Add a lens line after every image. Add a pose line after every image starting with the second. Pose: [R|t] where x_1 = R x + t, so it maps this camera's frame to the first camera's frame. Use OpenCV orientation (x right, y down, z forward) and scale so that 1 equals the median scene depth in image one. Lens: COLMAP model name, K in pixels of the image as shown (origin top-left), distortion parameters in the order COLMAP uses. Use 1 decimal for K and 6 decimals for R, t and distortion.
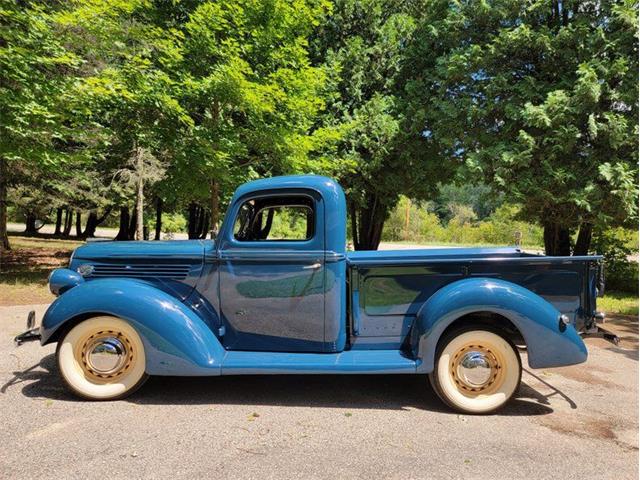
lens RADIAL K [[440.2, 0, 326.9], [0, 440.2, 254.6], [0, 0, 1]] dist [0.058592, -0.041572]
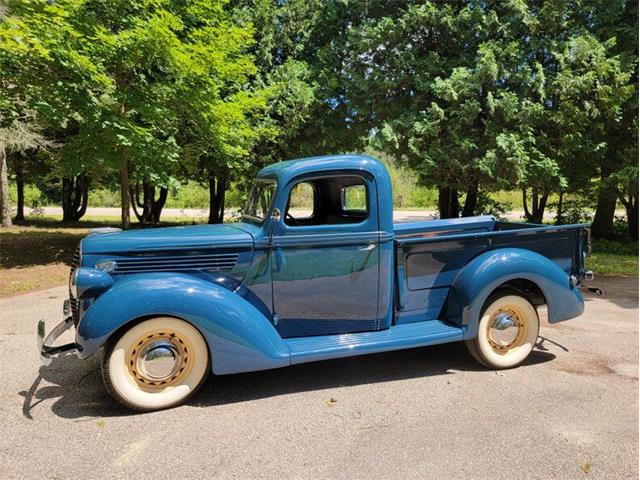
lens RADIAL K [[440.2, 0, 328.4], [0, 440.2, 241.7], [0, 0, 1]] dist [0.058592, -0.041572]
pose [[0.959694, -0.058519, 0.274889, -0.360238], [0.043997, 0.997305, 0.058705, -0.046069], [-0.277583, -0.044245, 0.959682, 0.046881]]
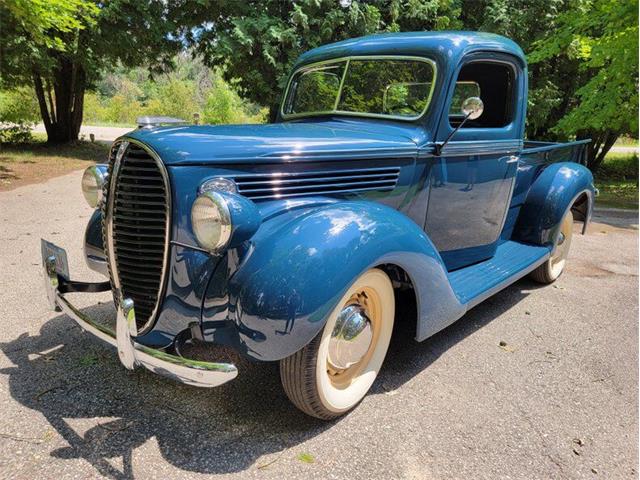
lens RADIAL K [[440.2, 0, 327.1], [0, 440.2, 241.1], [0, 0, 1]] dist [0.058592, -0.041572]
pose [[0.699247, -0.173571, 0.693489, -0.795045], [0.008562, 0.972041, 0.234655, -0.021285], [-0.714829, -0.158144, 0.681182, 0.591980]]
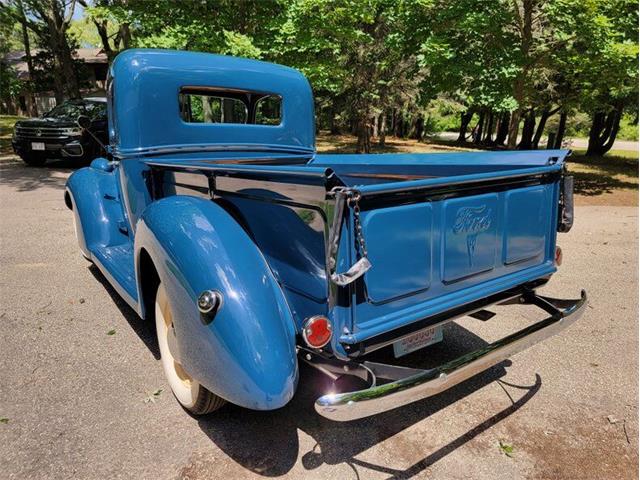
lens RADIAL K [[440.2, 0, 319.2], [0, 440.2, 256.8], [0, 0, 1]] dist [0.058592, -0.041572]
pose [[0.544380, 0.203357, -0.813816, 0.857534], [-0.034692, 0.974798, 0.220377, -0.004714], [0.838121, -0.091736, 0.537715, 0.761717]]
